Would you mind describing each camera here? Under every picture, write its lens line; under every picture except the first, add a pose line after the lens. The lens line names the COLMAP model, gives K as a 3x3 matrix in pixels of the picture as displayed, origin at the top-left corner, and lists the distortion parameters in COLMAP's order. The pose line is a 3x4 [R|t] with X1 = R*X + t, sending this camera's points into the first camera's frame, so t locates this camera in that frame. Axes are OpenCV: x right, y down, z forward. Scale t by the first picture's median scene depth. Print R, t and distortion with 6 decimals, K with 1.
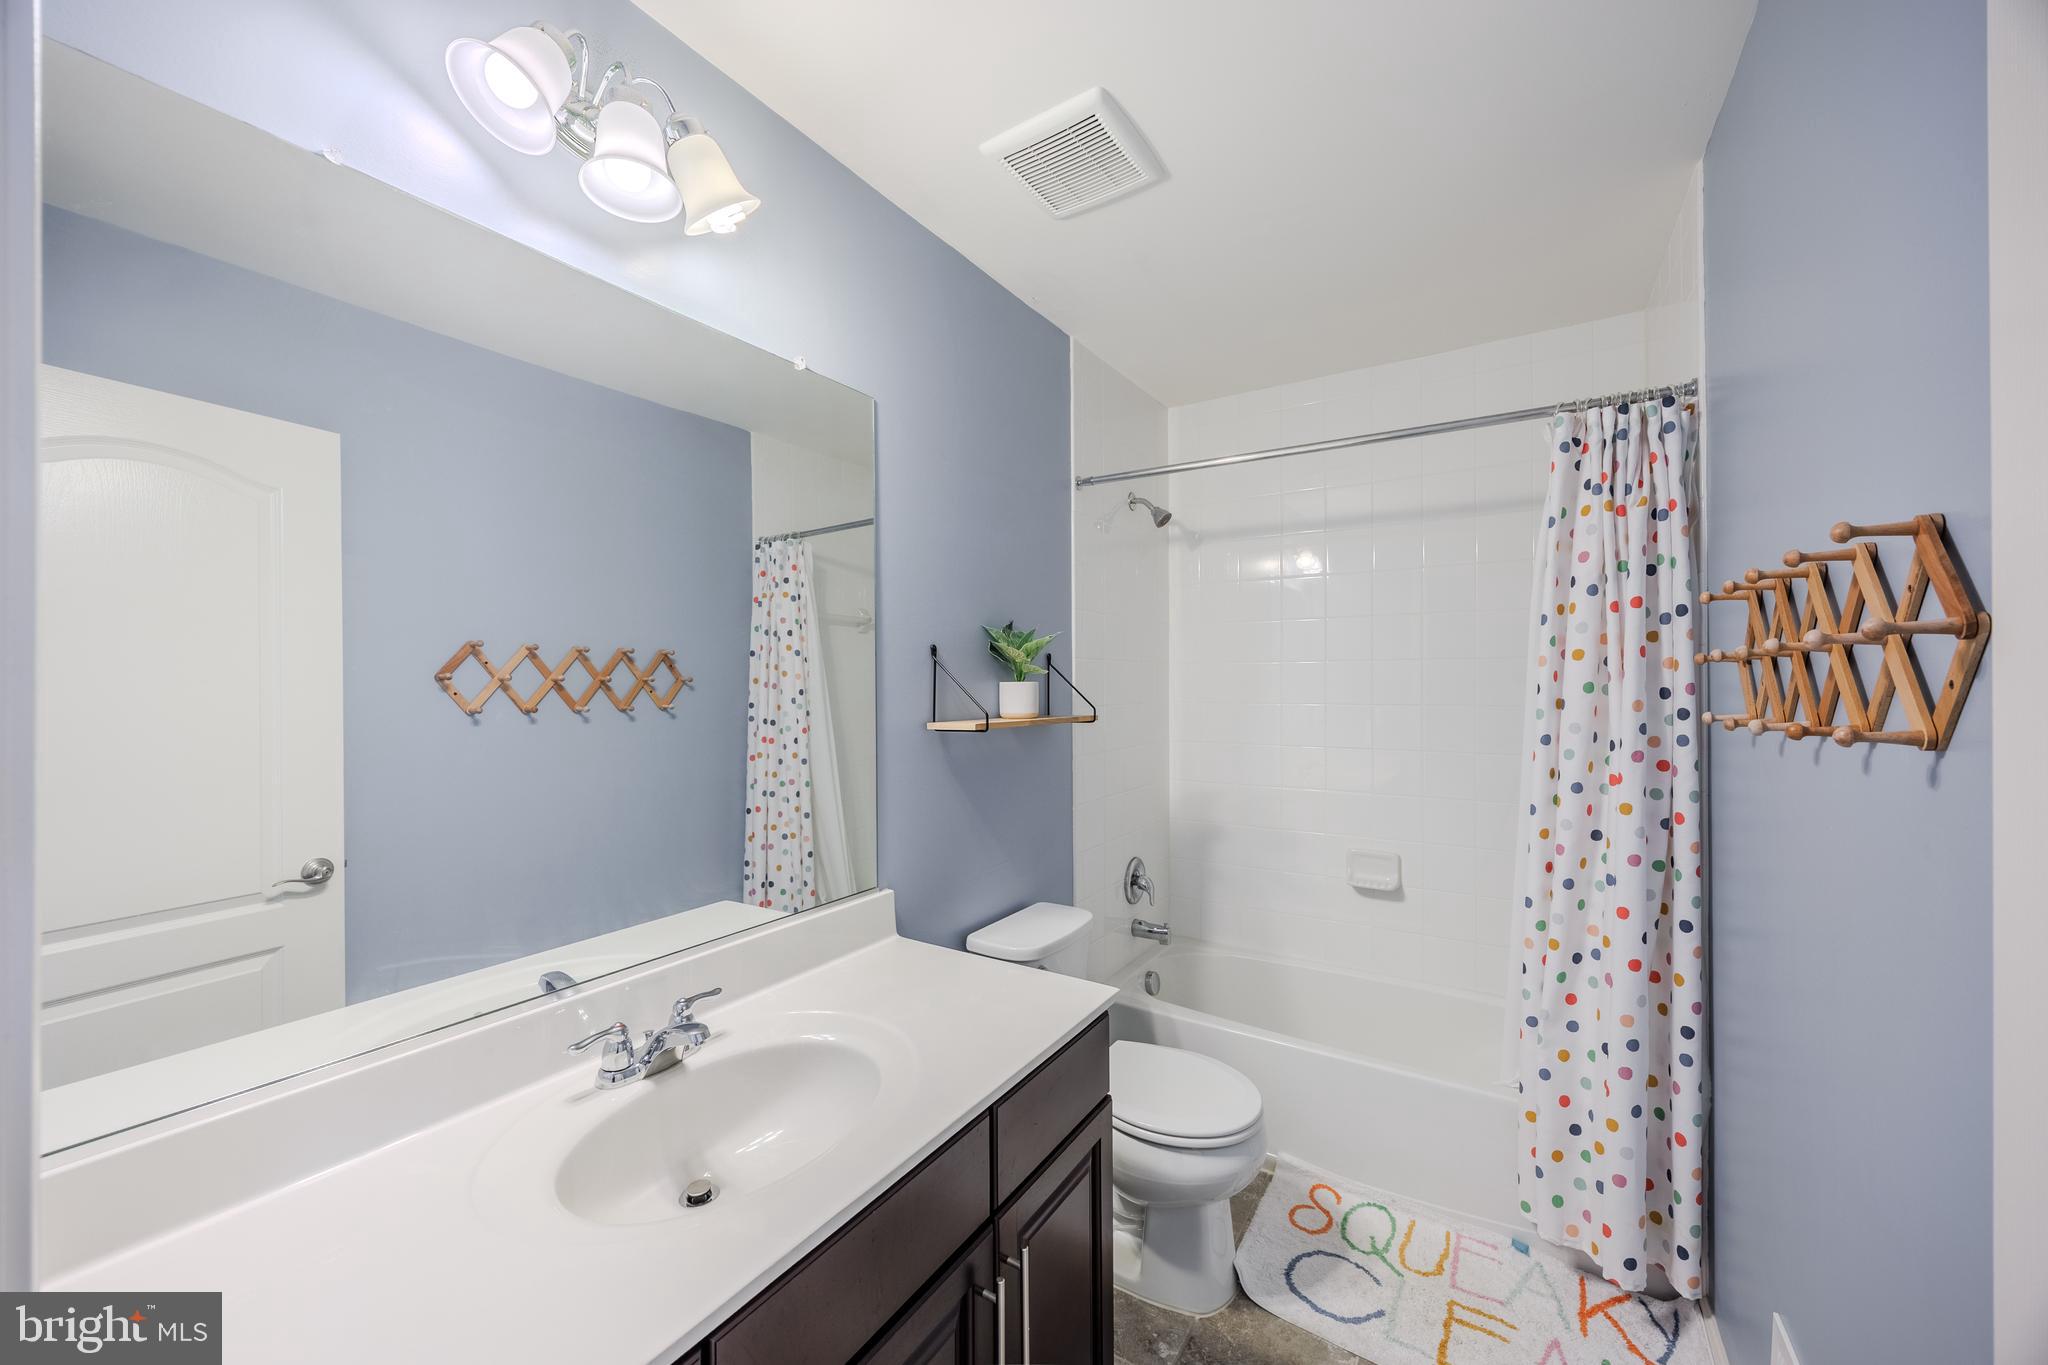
lens RADIAL K [[782.2, 0, 1022.1], [0, 782.2, 679.9], [0, 0, 1]] dist [-0.000869, -0.000326]
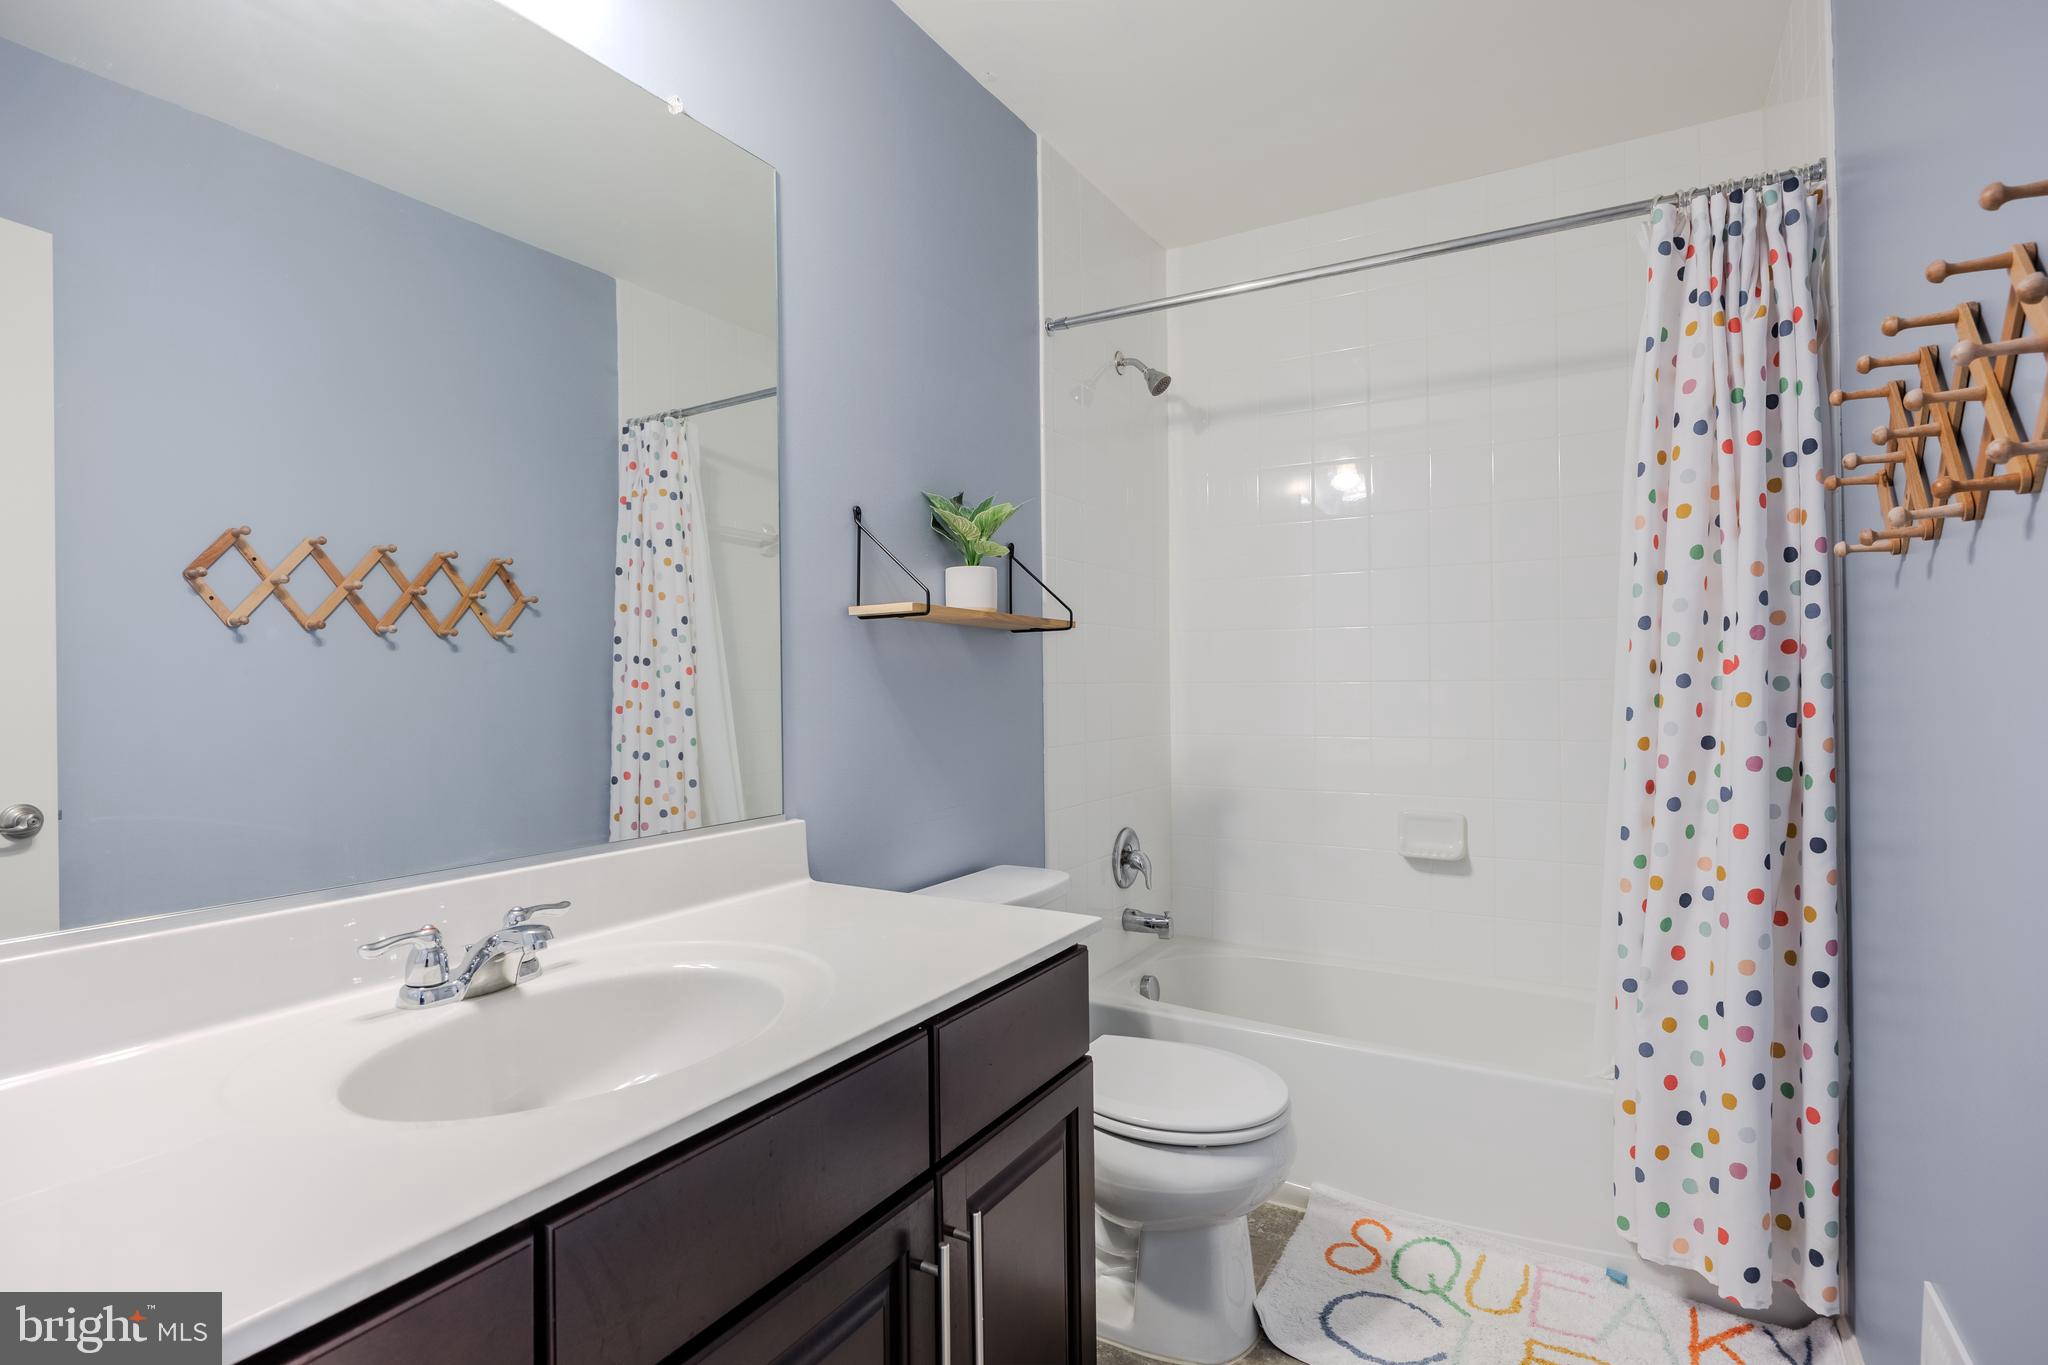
lens RADIAL K [[1024.1, 0, 1024.3], [0, 1024.1, 680.0], [0, 0, 1]] dist [-0.004866, -0.001619]
pose [[0.999179, -0.005398, 0.040154, 0.008174], [0.005520, 0.999980, -0.002921, 0.134103], [-0.040138, 0.003140, 0.999189, 0.003073]]
